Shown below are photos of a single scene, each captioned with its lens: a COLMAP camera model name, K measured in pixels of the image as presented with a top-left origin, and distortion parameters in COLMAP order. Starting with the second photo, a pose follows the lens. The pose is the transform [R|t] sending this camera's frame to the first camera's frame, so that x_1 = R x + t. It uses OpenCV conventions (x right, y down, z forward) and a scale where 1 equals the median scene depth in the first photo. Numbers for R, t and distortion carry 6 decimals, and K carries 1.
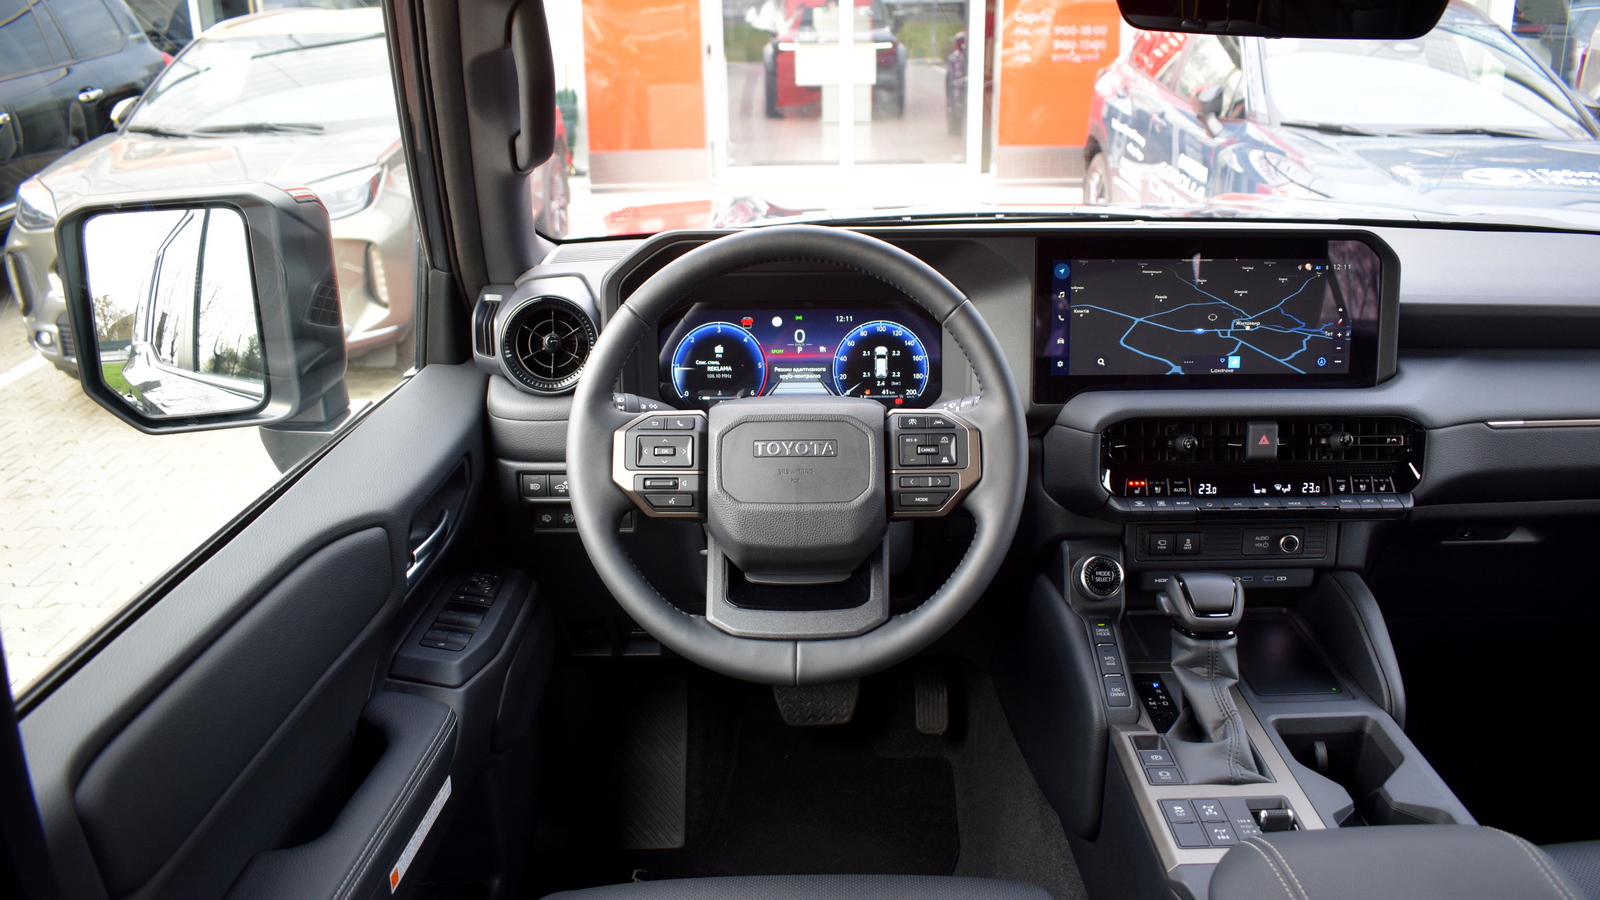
lens RADIAL K [[1251.4, 0, 816.3], [0, 1251.4, 452.7], [0, 0, 1]] dist [-0.095946, 0.010324]
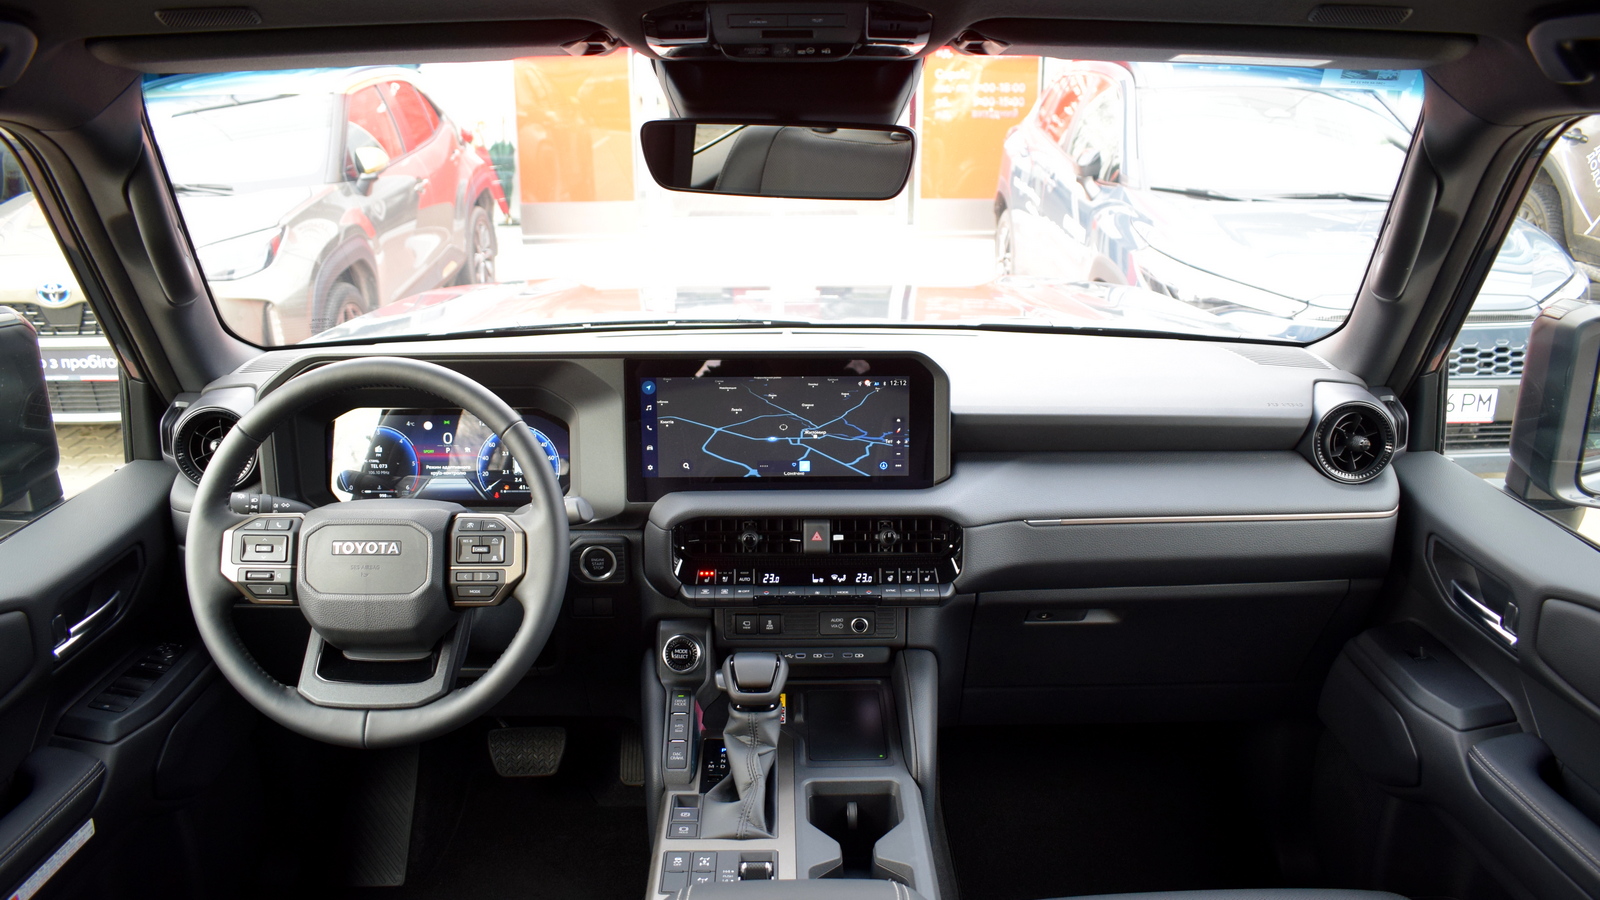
lens RADIAL K [[1251.4, 0, 816.3], [0, 1251.4, 452.7], [0, 0, 1]] dist [-0.095946, 0.010324]
pose [[0.999872, 0.004753, 0.015296, 0.336064], [-0.004301, 0.999557, -0.029444, -0.052424], [-0.015429, 0.029374, 0.999449, -0.155413]]
